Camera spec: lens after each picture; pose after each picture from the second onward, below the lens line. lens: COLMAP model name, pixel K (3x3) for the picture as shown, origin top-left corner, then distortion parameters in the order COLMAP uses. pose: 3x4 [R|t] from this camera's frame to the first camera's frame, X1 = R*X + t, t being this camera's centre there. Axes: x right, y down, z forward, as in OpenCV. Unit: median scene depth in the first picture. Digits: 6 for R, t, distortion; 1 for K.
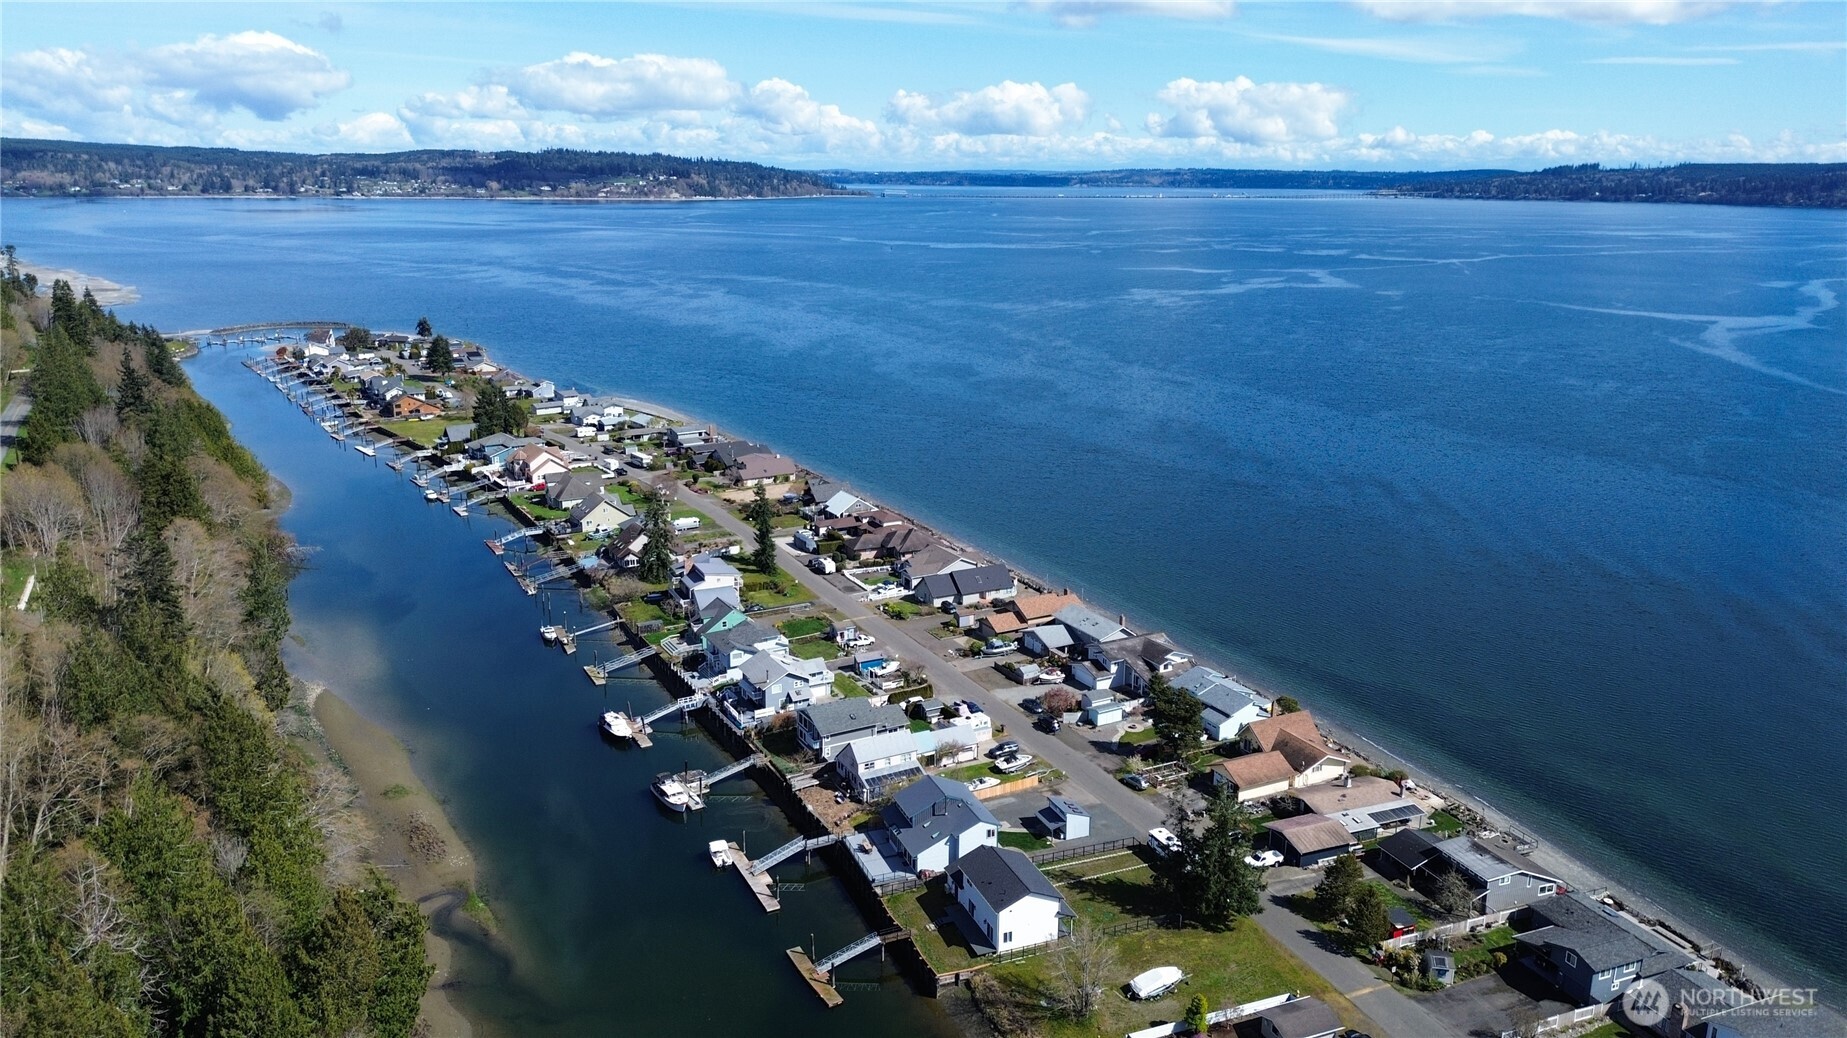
lens RADIAL K [[1294.2, 0, 923.5], [0, 1294.2, 519.0], [0, 0, 1]] dist [0.089954, -0.097318]
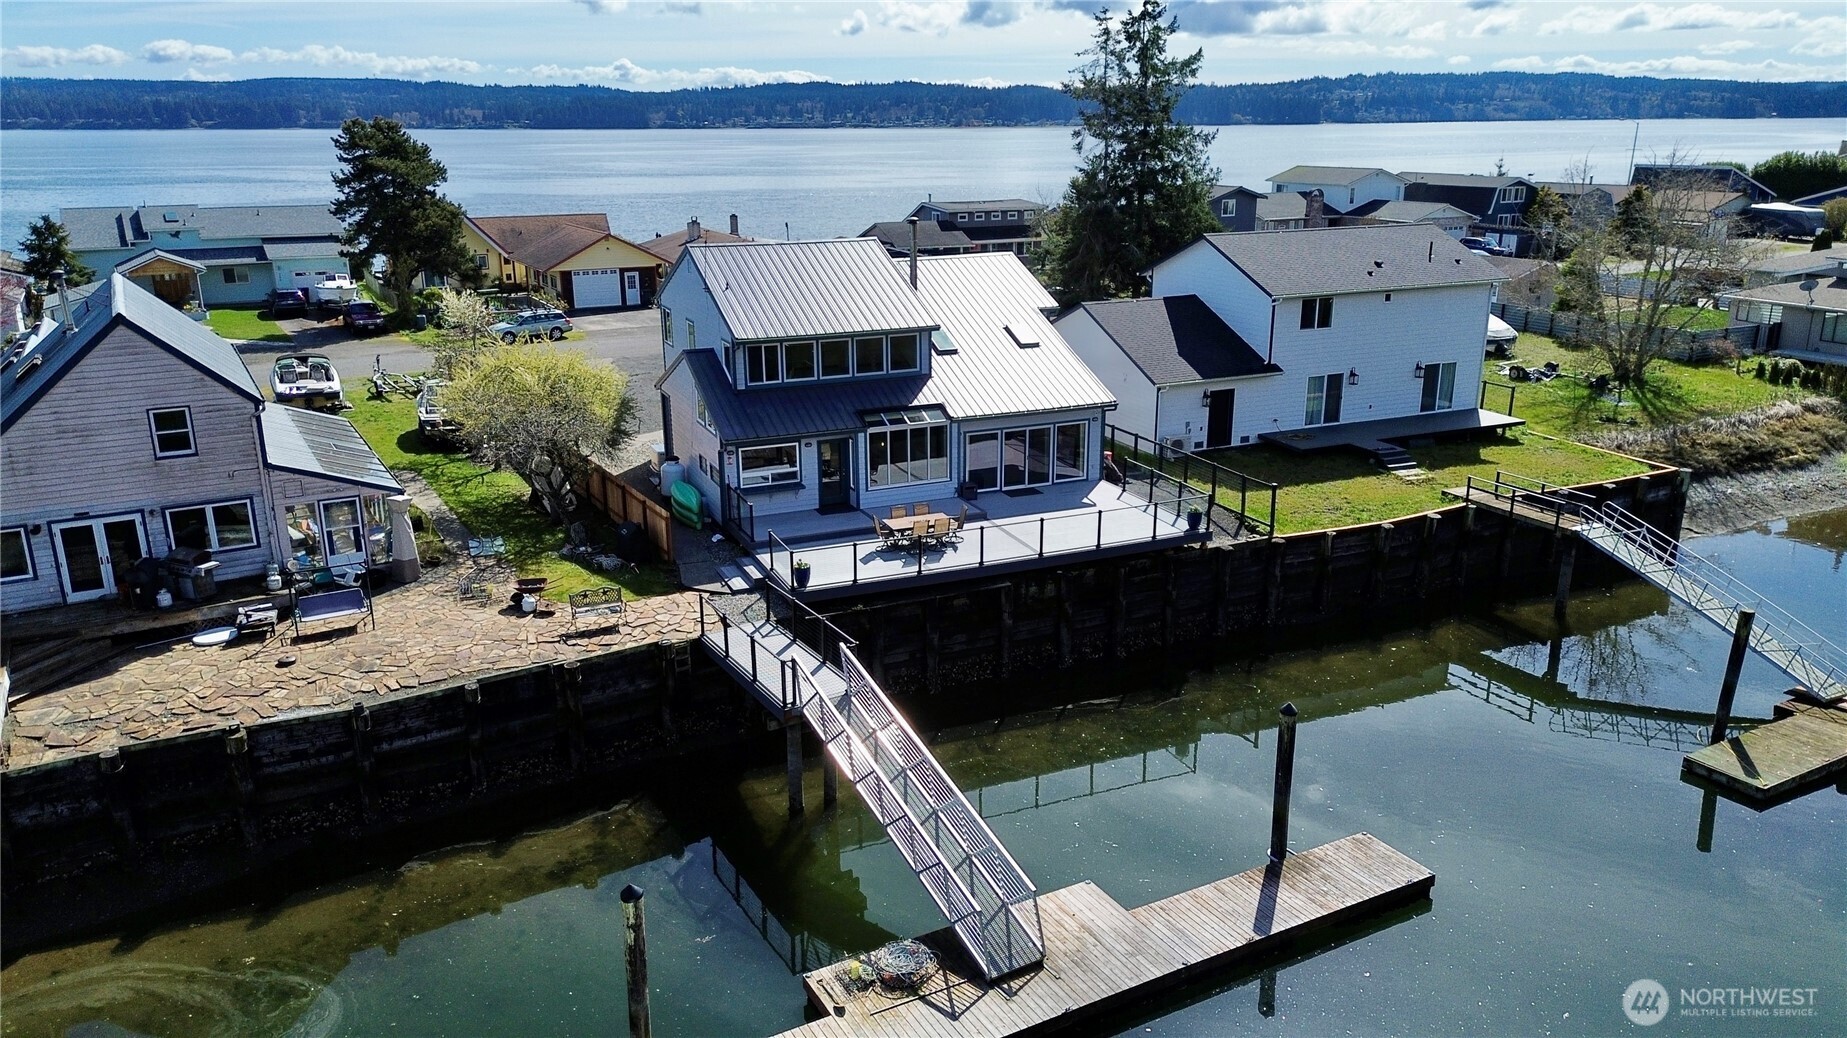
lens RADIAL K [[1294.2, 0, 923.5], [0, 1294.2, 519.0], [0, 0, 1]] dist [0.089954, -0.097318]
pose [[-0.034551, -0.293843, 0.955229, -0.206536], [0.266341, 0.918526, 0.292186, 0.163117], [-0.963259, 0.264512, 0.046527, 0.847652]]
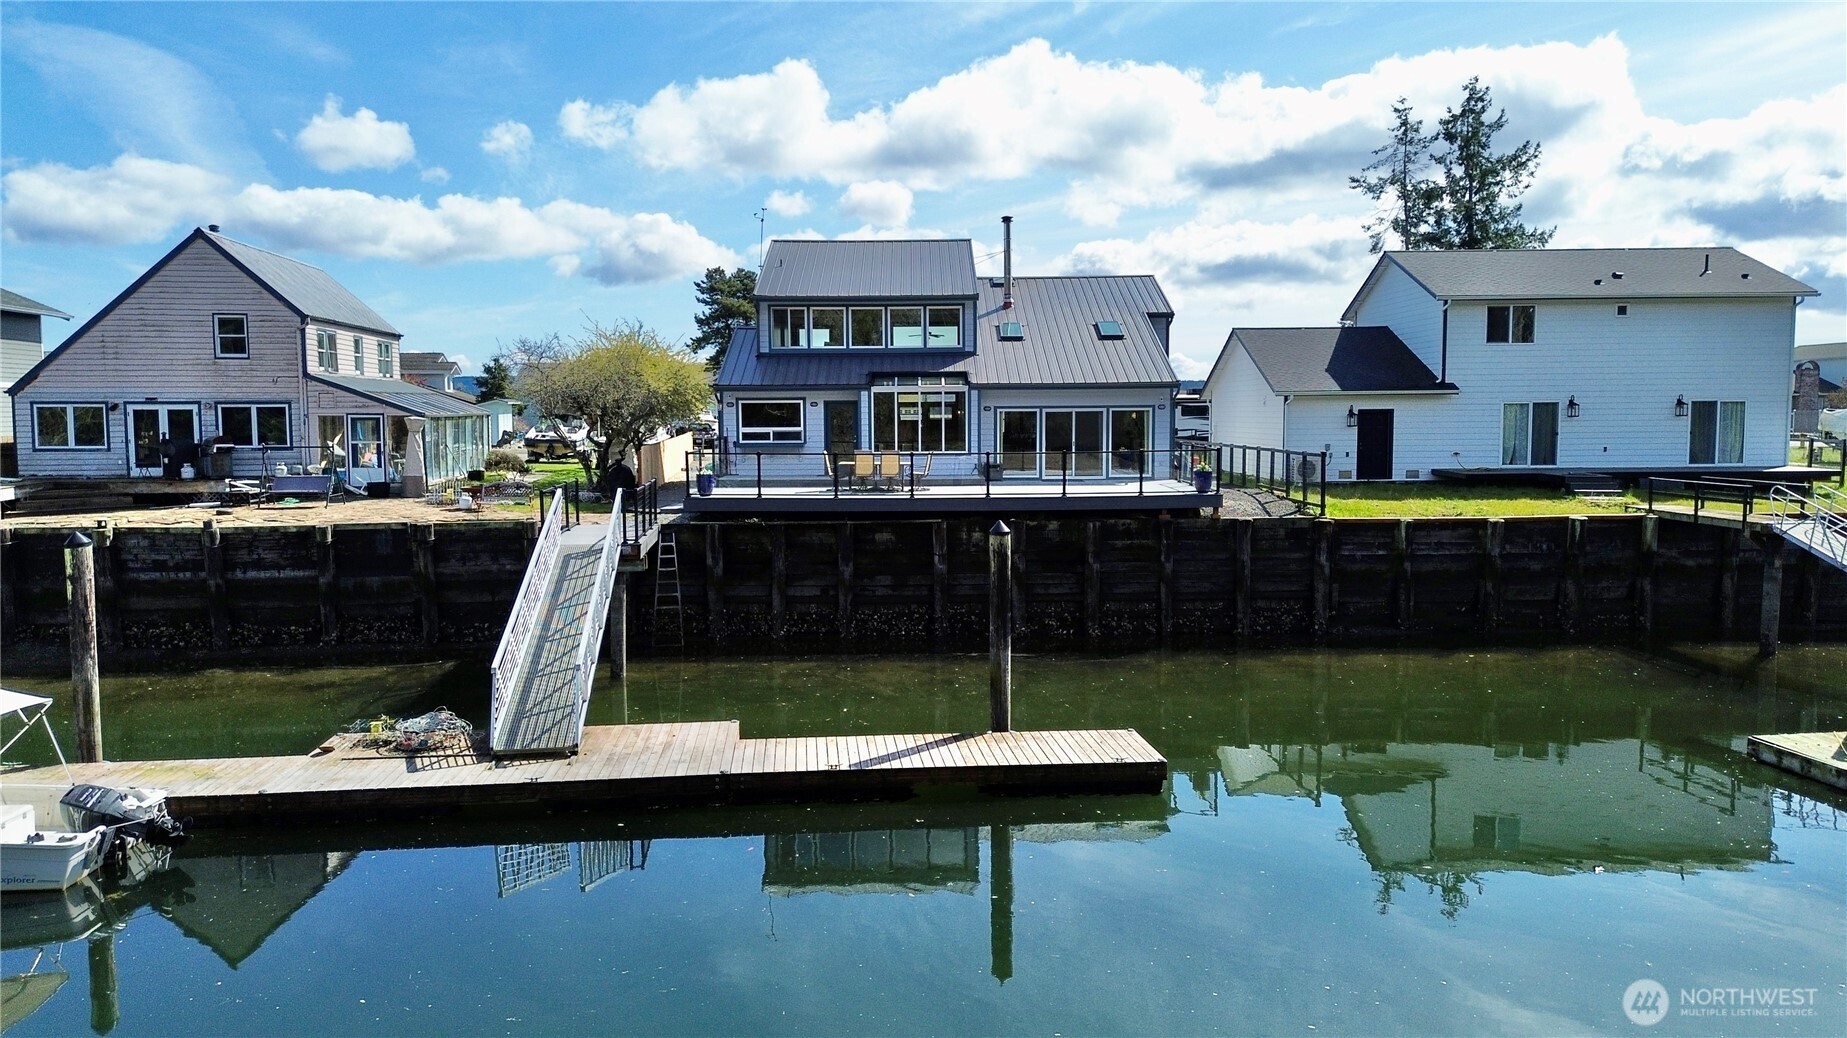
lens RADIAL K [[1294.2, 0, 923.5], [0, 1294.2, 519.0], [0, 0, 1]] dist [0.089954, -0.097318]
pose [[0.360563, -0.083673, 0.928974, -0.185383], [0.249851, 0.968235, -0.009765, 0.224700], [-0.898649, 0.235626, 0.370015, 0.793506]]
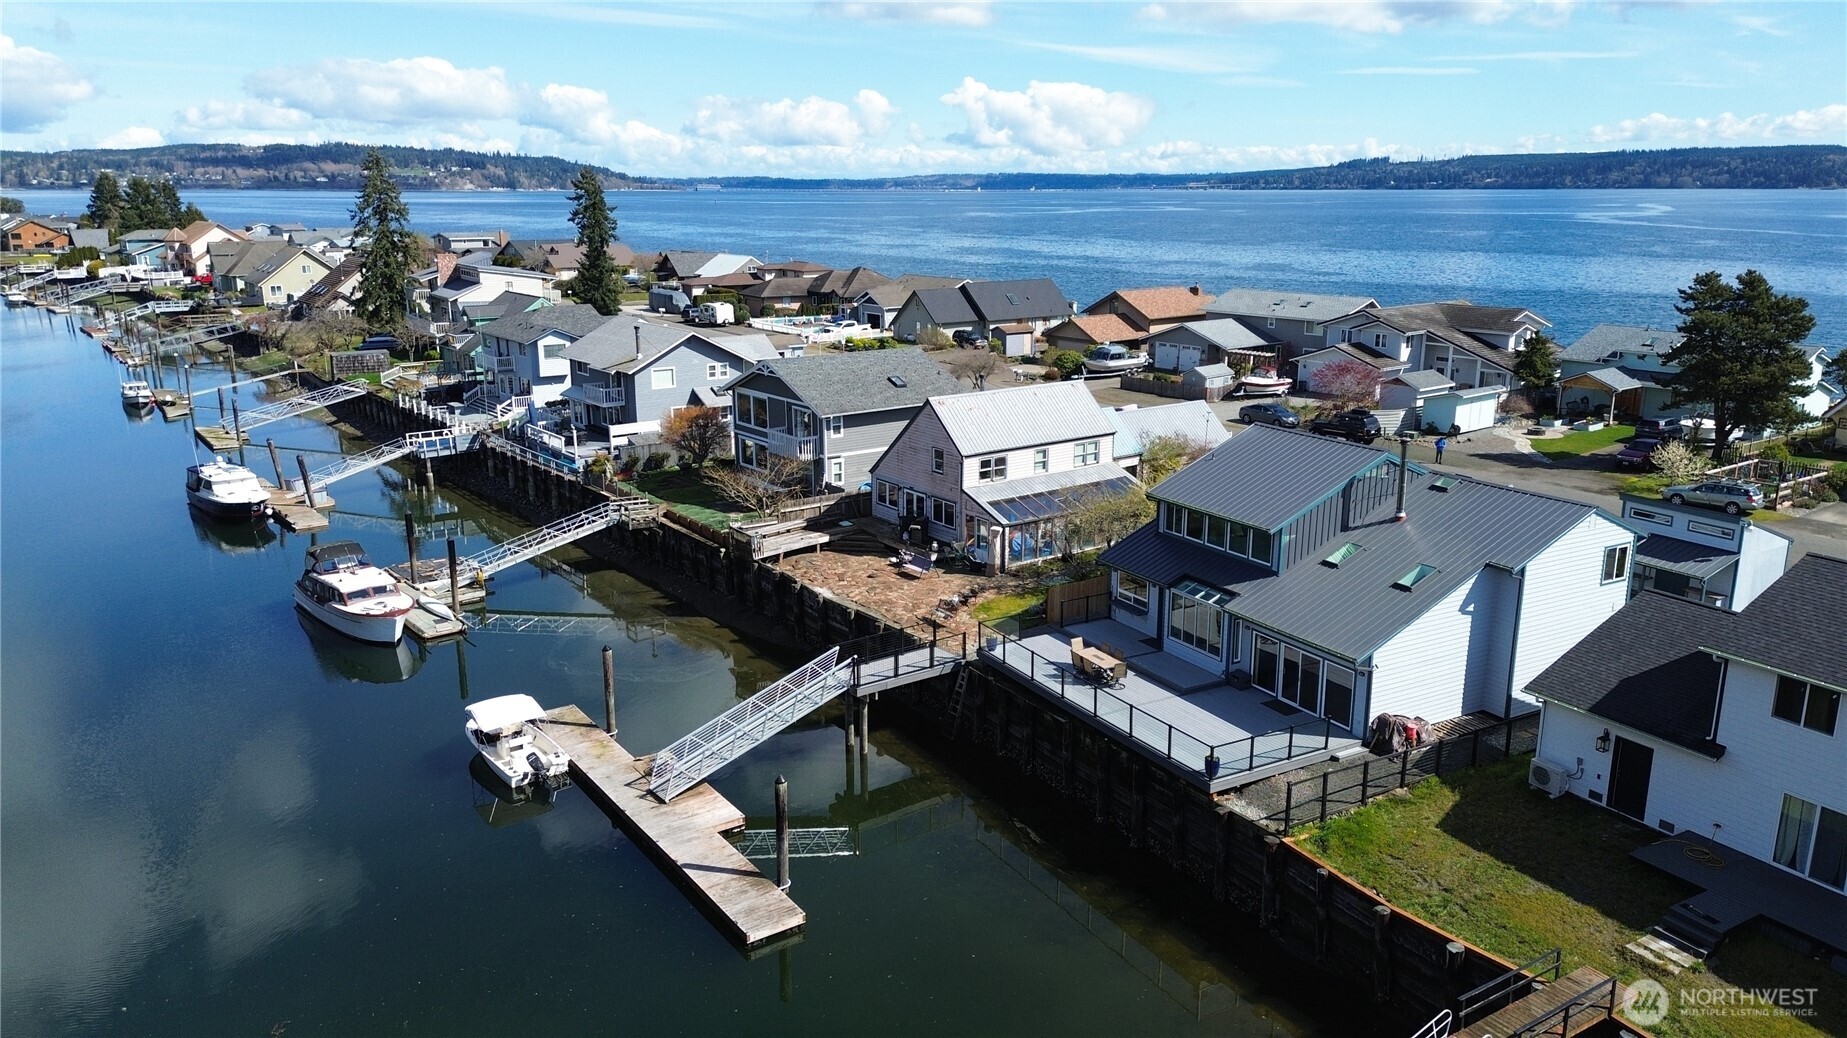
lens RADIAL K [[1268.4, 0, 941.9], [0, 1268.4, 524.2], [0, 0, 1]] dist [0.065757, -0.058046]
pose [[0.987405, -0.037630, 0.153673, -0.096714], [0.038980, 0.999223, -0.005783, 0.192191], [-0.153336, 0.011701, 0.988105, 0.645450]]
